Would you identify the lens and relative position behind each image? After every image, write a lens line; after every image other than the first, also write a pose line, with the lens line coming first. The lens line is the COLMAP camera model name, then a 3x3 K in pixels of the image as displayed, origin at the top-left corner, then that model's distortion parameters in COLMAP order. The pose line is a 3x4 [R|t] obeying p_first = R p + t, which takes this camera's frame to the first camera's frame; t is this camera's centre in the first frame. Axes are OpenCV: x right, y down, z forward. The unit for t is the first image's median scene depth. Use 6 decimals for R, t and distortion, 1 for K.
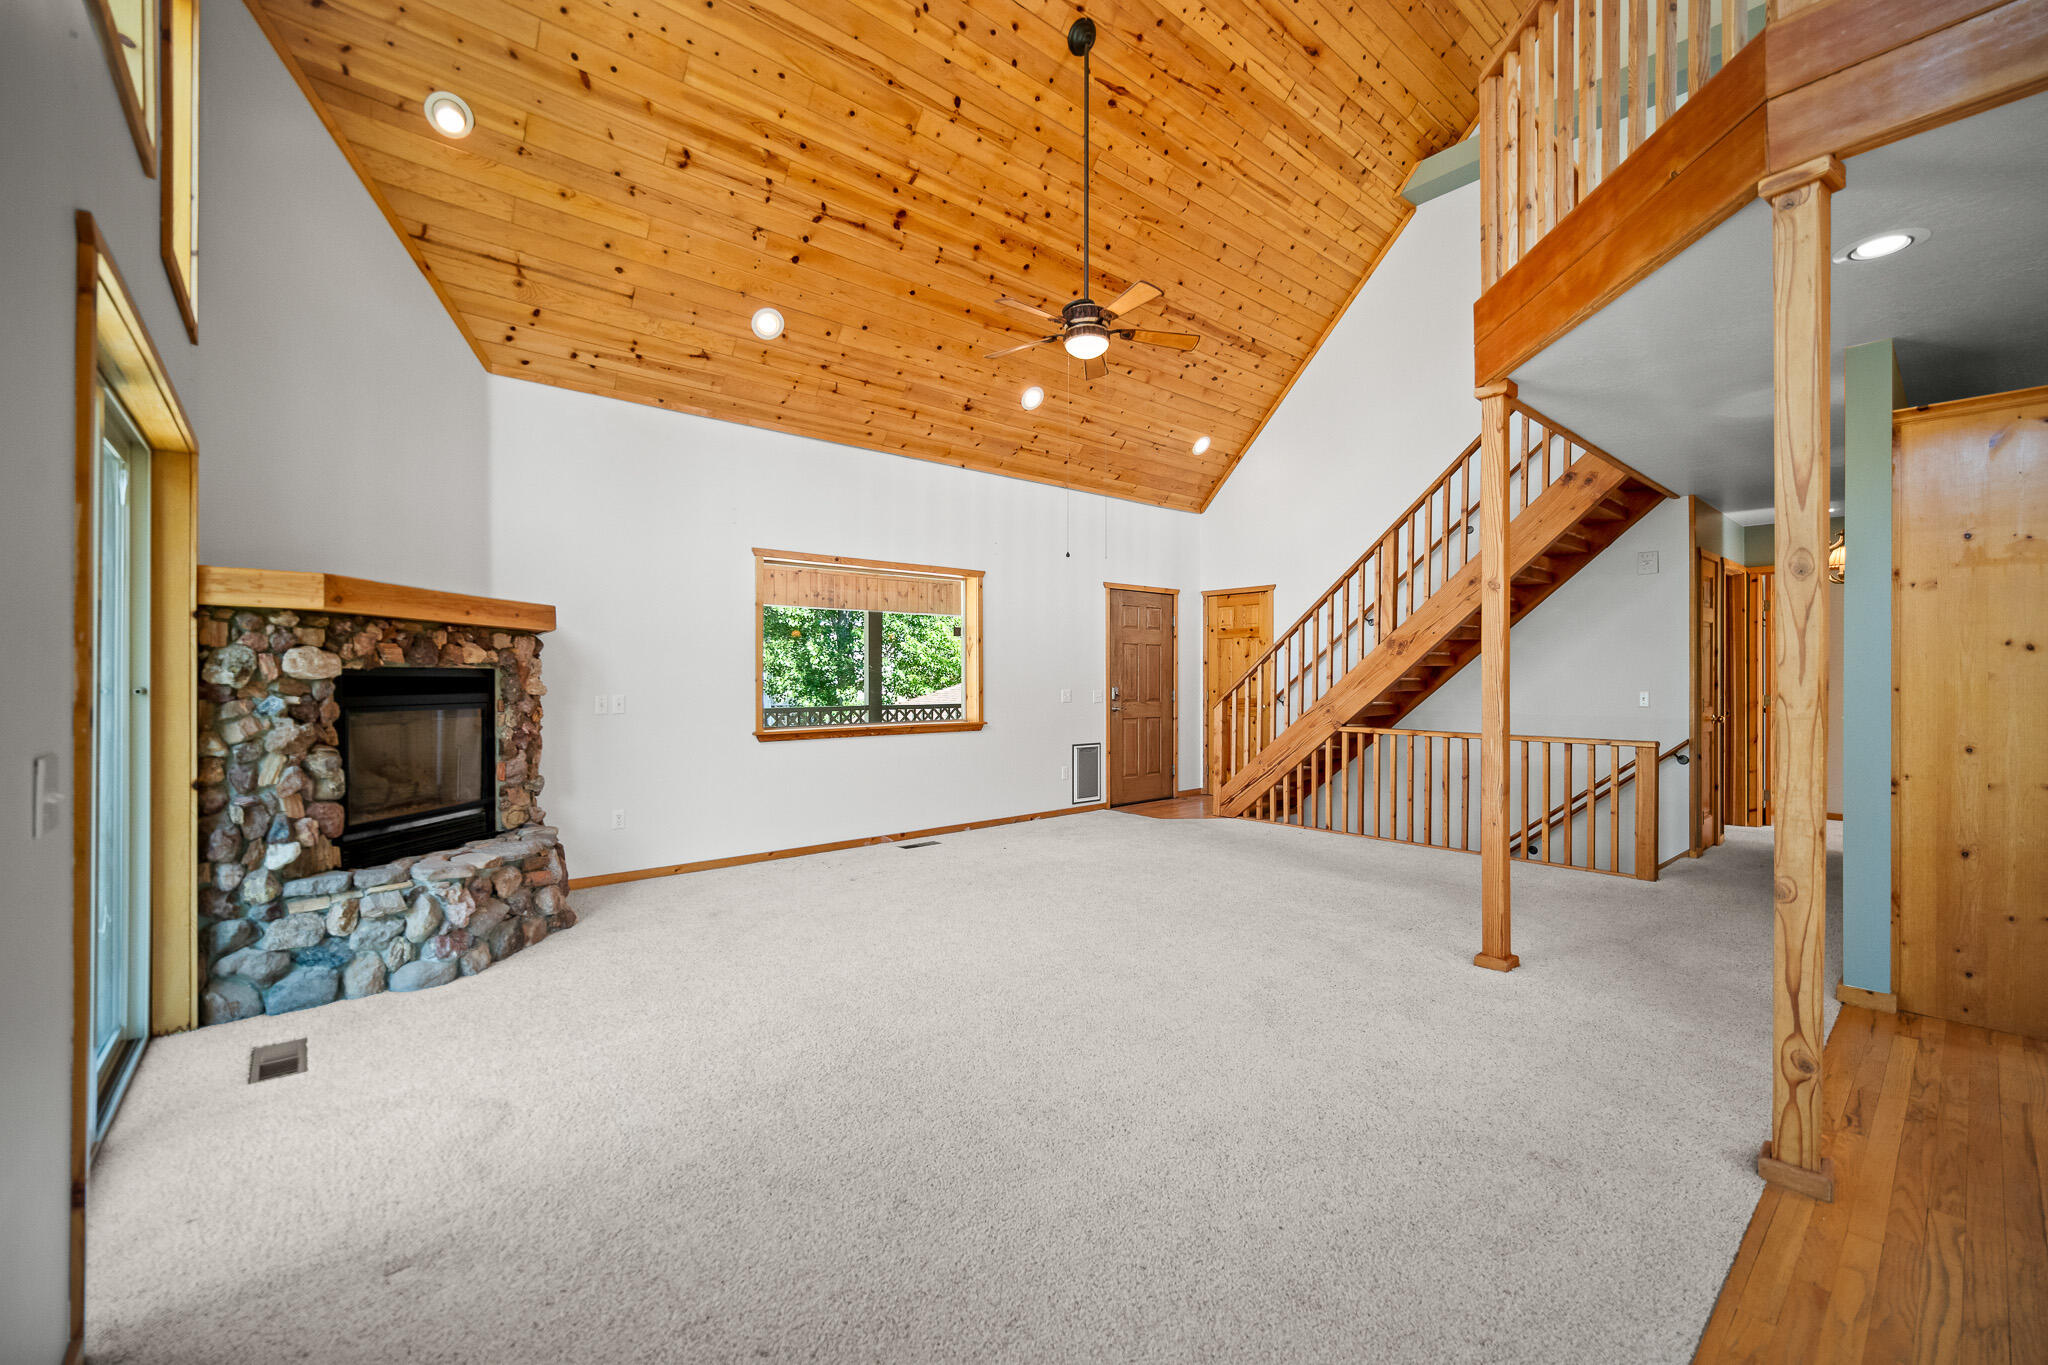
lens RADIAL K [[838.0, 0, 1022.2], [0, 838.0, 674.0], [0, 0, 1]] dist [-0.004917, 0.000439]
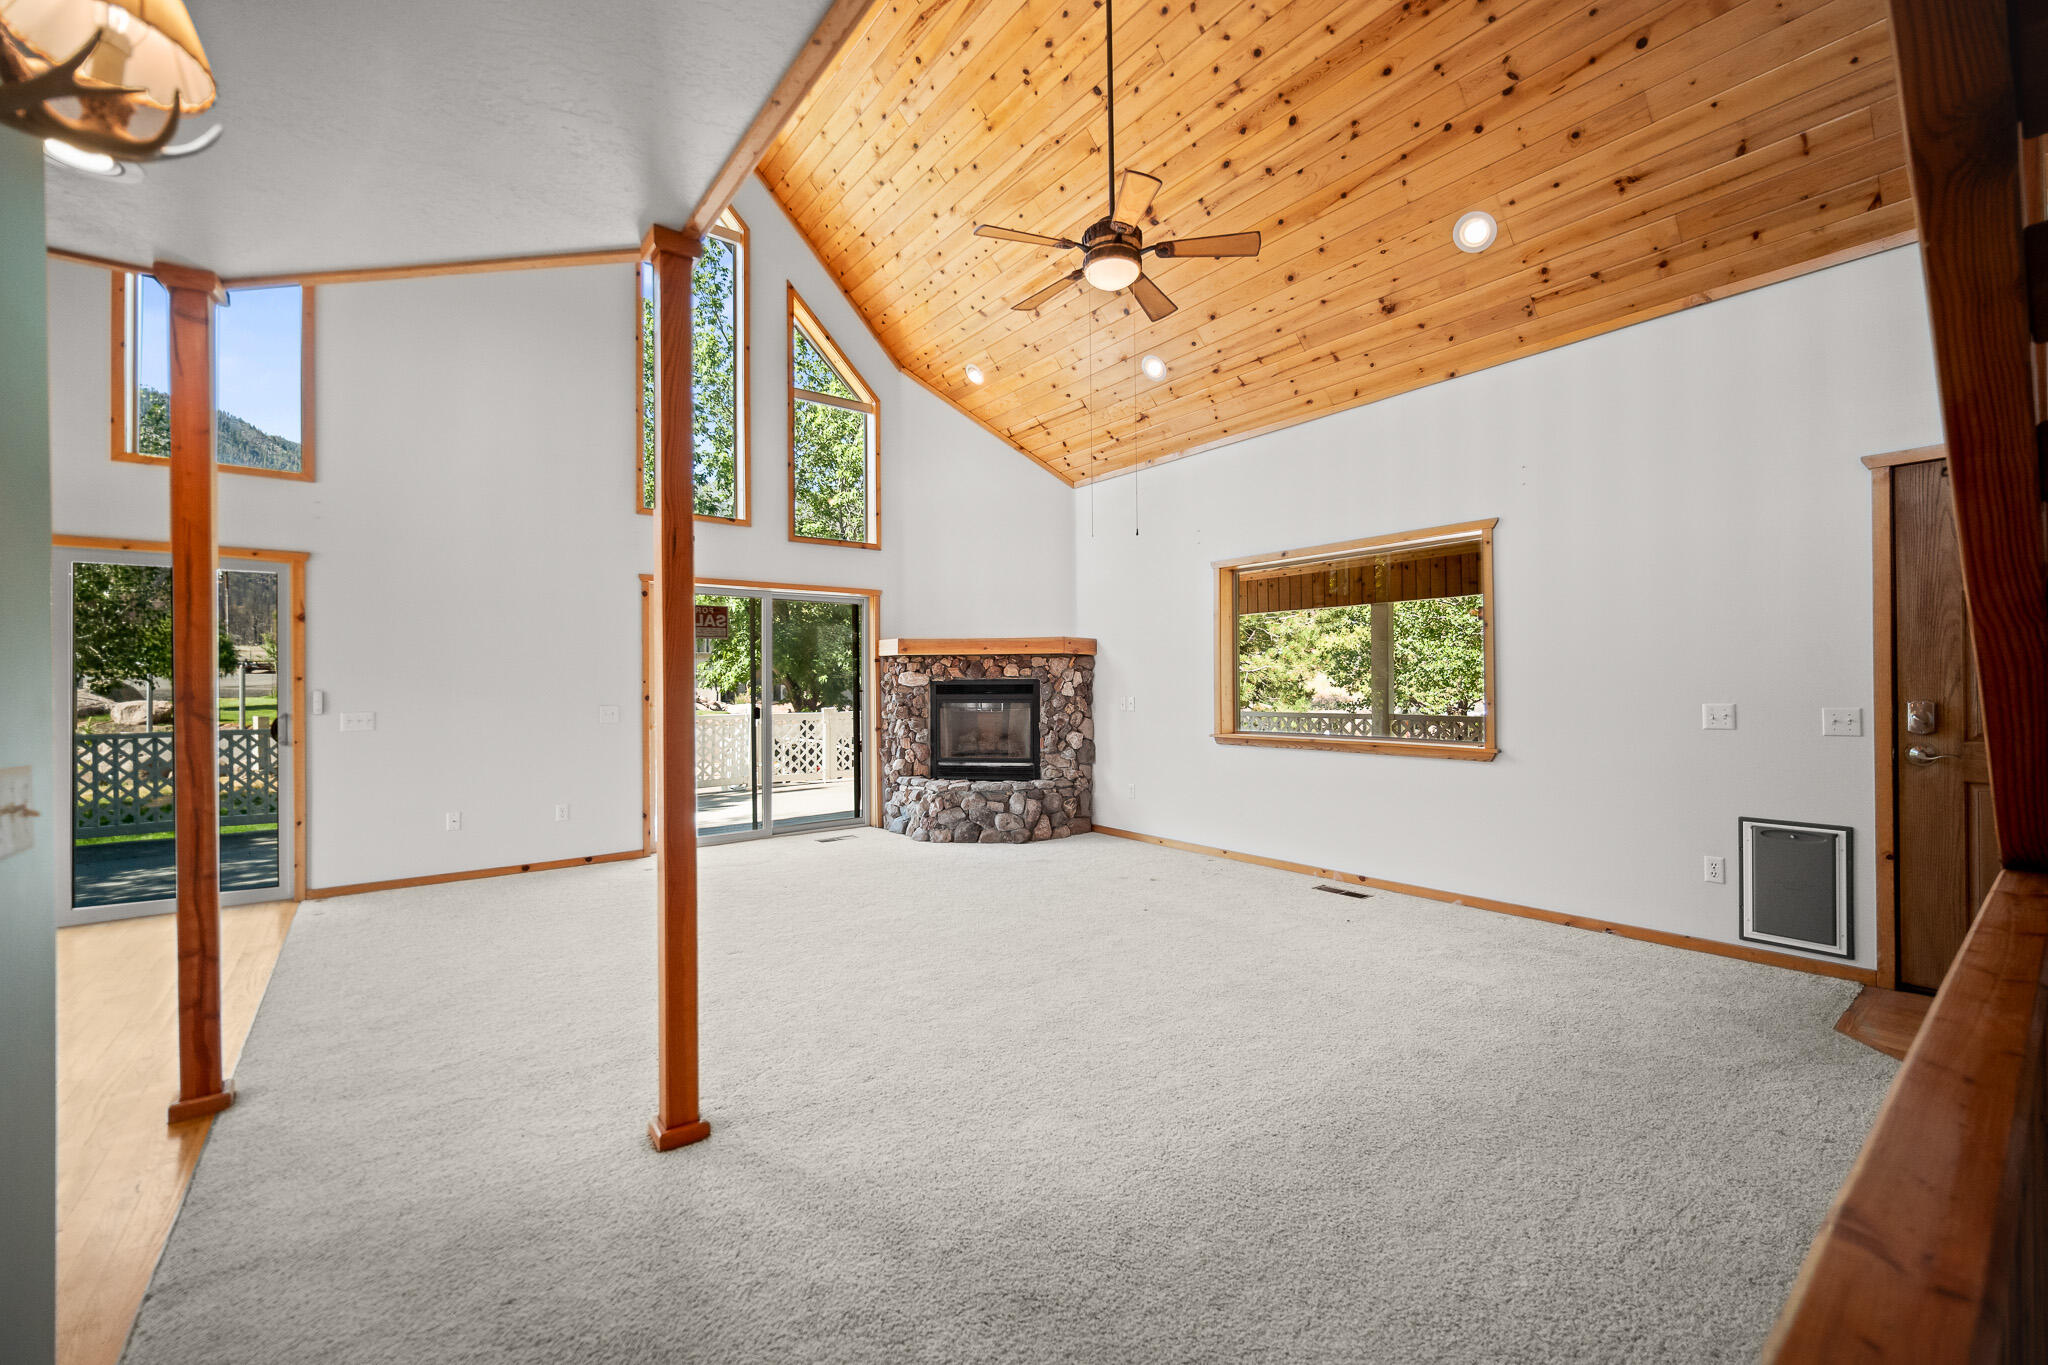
lens RADIAL K [[824.7, 0, 1021.0], [0, 824.7, 685.0], [0, 0, 1]] dist [0.000680, 0.000074]
pose [[-0.048162, -0.002829, -0.998836, 0.975676], [0.008535, 0.999958, -0.003244, 0.009447], [0.998803, -0.008681, -0.048136, 1.051786]]
